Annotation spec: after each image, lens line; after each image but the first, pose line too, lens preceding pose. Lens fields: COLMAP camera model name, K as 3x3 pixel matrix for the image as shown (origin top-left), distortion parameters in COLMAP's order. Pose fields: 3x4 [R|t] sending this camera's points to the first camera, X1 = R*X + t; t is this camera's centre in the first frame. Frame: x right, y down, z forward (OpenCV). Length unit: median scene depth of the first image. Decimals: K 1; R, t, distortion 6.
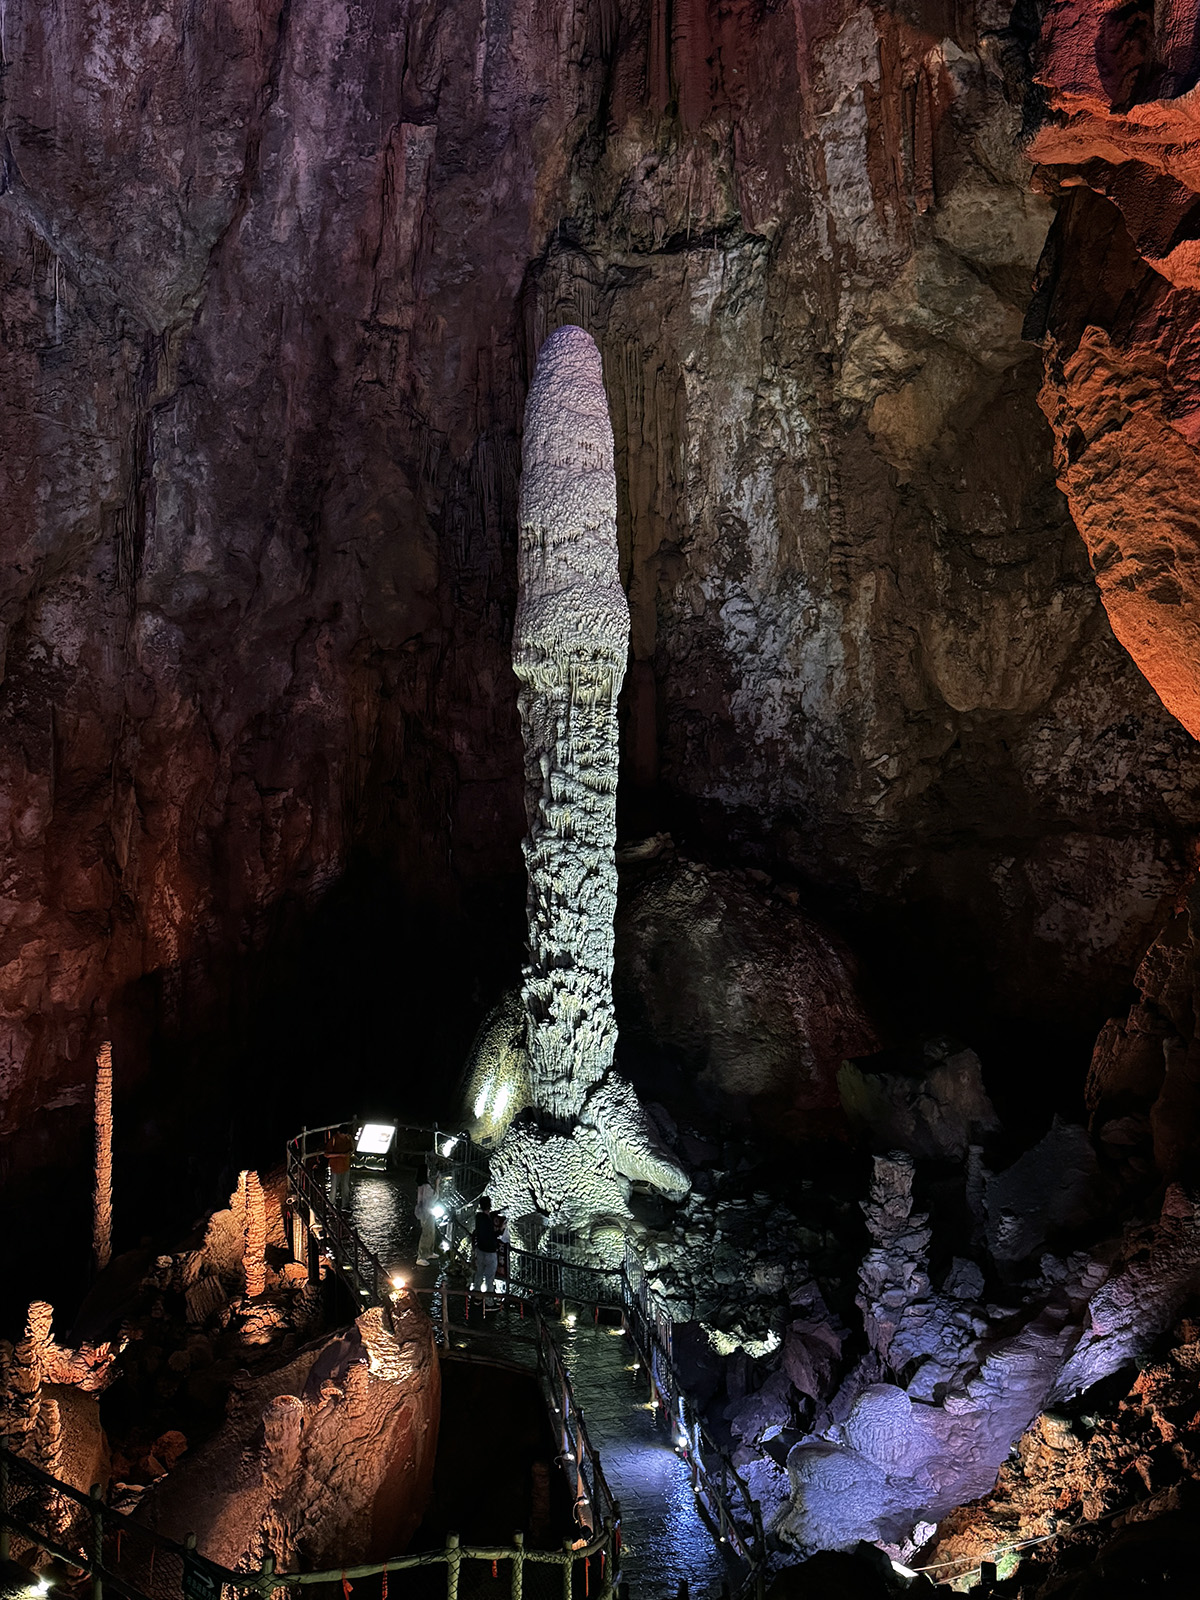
lens RADIAL K [[1277.7, 0, 579.0], [0, 1277.7, 800.8], [0, 0, 1]] dist [0.072615, -0.007647]
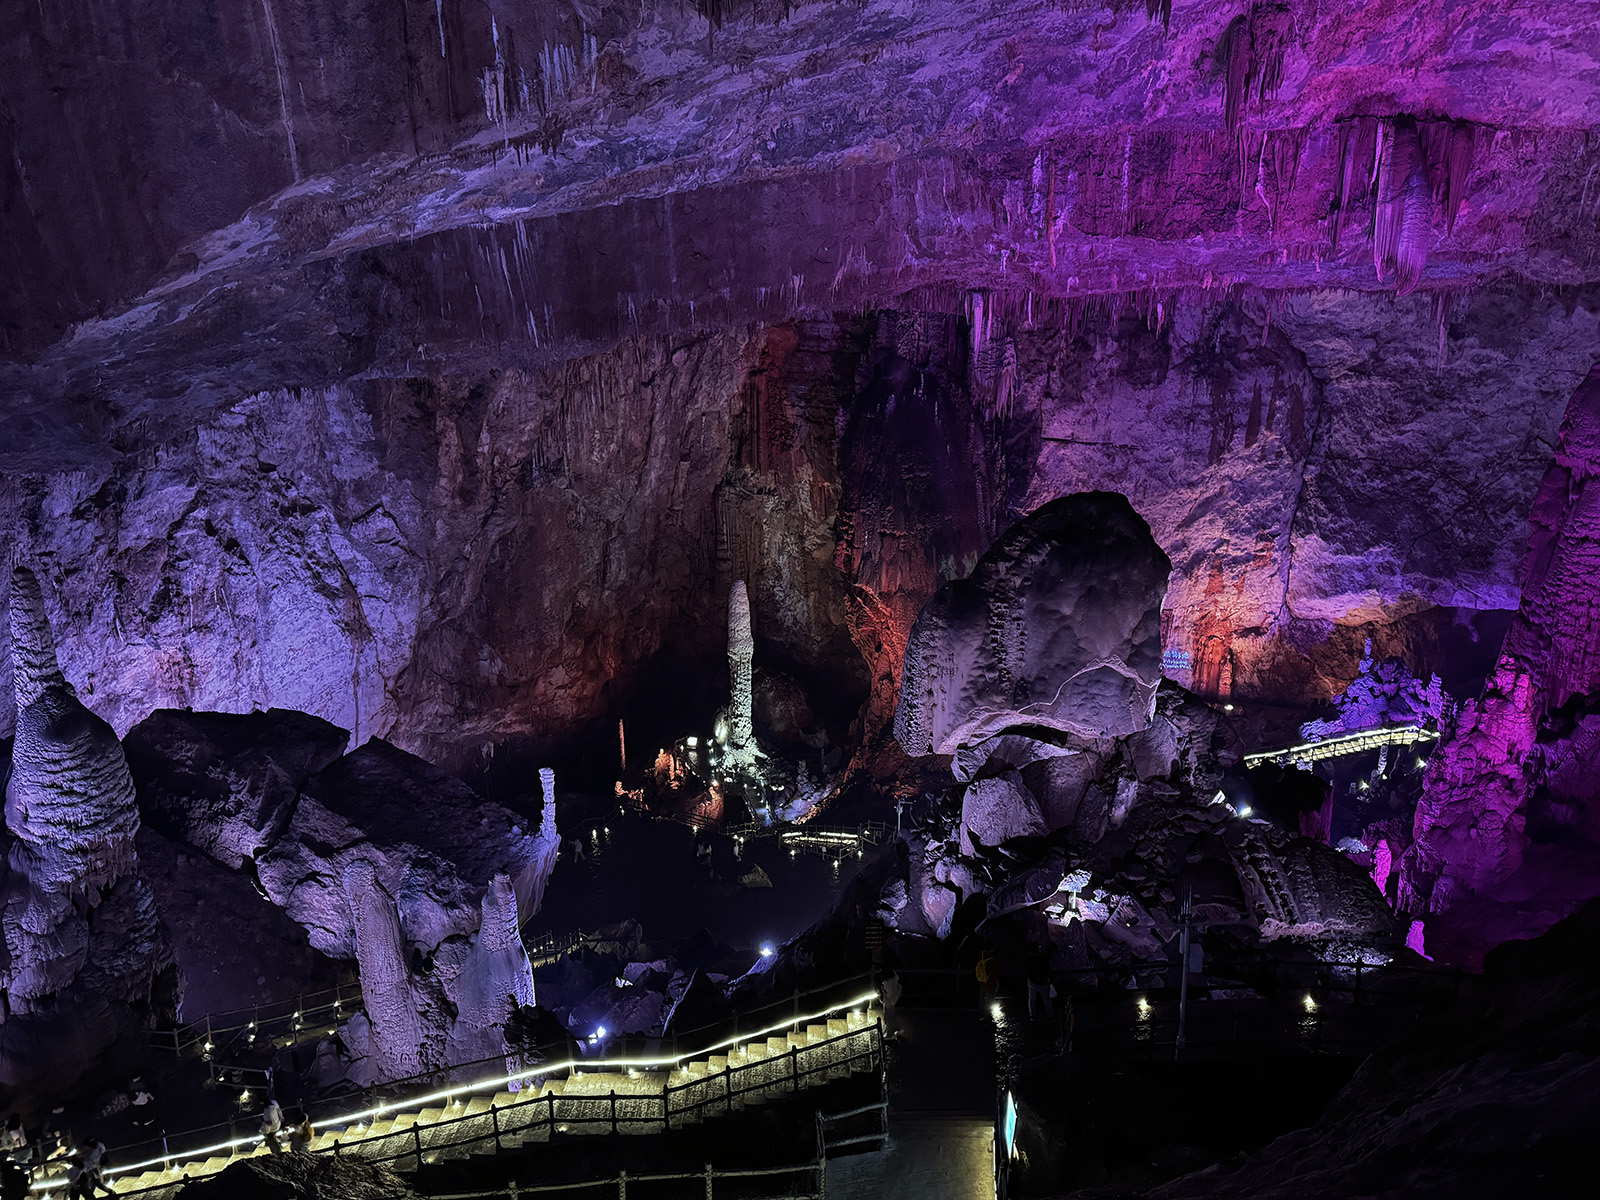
lens RADIAL K [[1086.6, 0, 803.1], [0, 1086.6, 604.9], [0, 0, 1]] dist [0.042578, -0.045847]
pose [[0.991855, -0.039402, 0.121125, -0.183061], [-0.001734, 0.946684, 0.322158, -1.121154], [-0.127361, -0.319744, 0.938905, -1.924531]]
